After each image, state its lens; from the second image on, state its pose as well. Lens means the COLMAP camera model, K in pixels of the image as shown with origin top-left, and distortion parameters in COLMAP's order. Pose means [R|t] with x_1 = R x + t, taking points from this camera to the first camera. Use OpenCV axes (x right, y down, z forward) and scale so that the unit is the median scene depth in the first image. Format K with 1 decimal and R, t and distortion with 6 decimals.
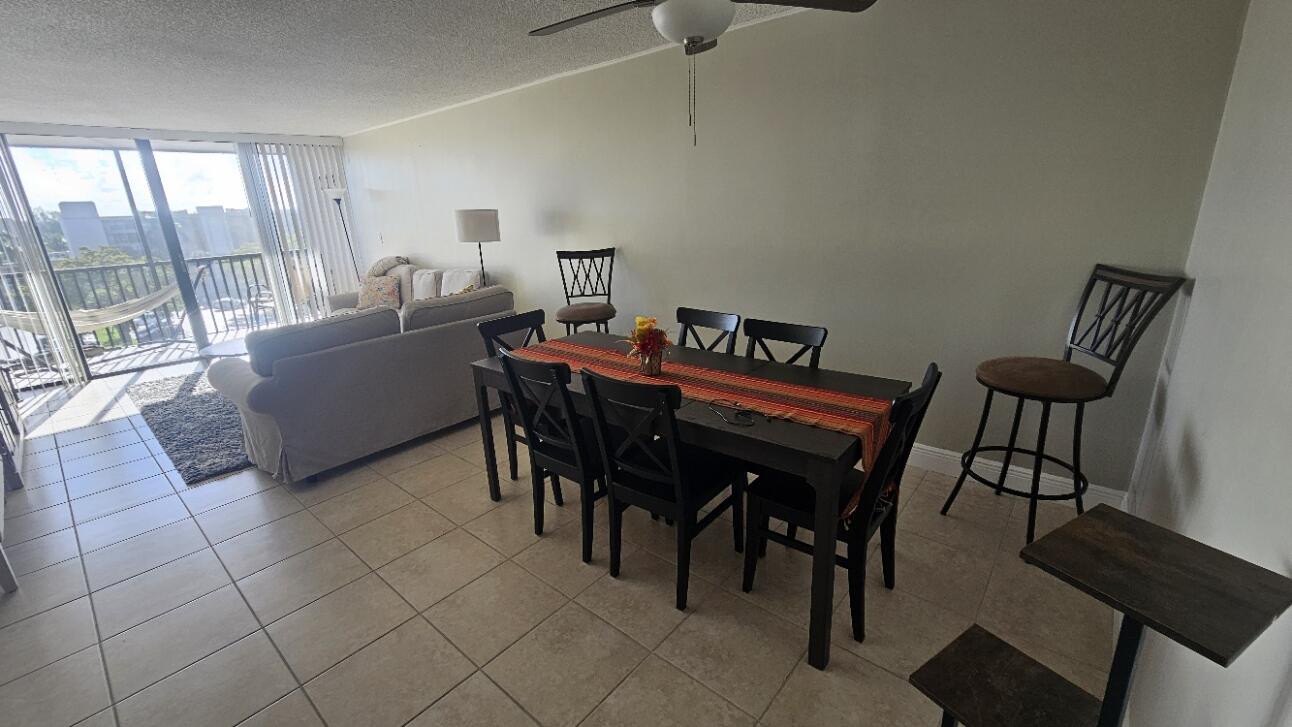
lens RADIAL K [[526.5, 0, 649.3], [0, 526.5, 361.3], [0, 0, 1]] dist [-0.001291, 0.000053]
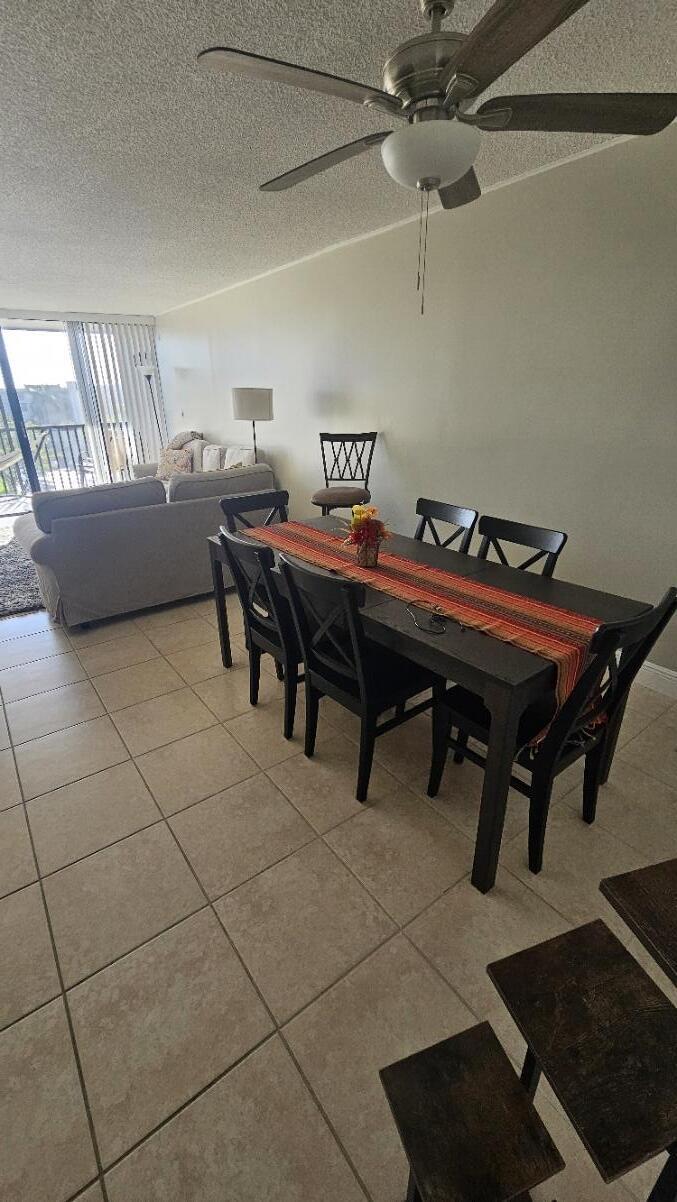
lens RADIAL K [[489.8, 0, 336.1], [0, 489.8, 600.6], [0, 0, 1]] dist [-0.001291, 0.000053]
pose [[0.973556, 0.113554, -0.198227, 0.117478], [-0.089490, 0.987932, 0.126419, -0.018508], [0.210190, -0.105337, 0.971969, 0.084421]]
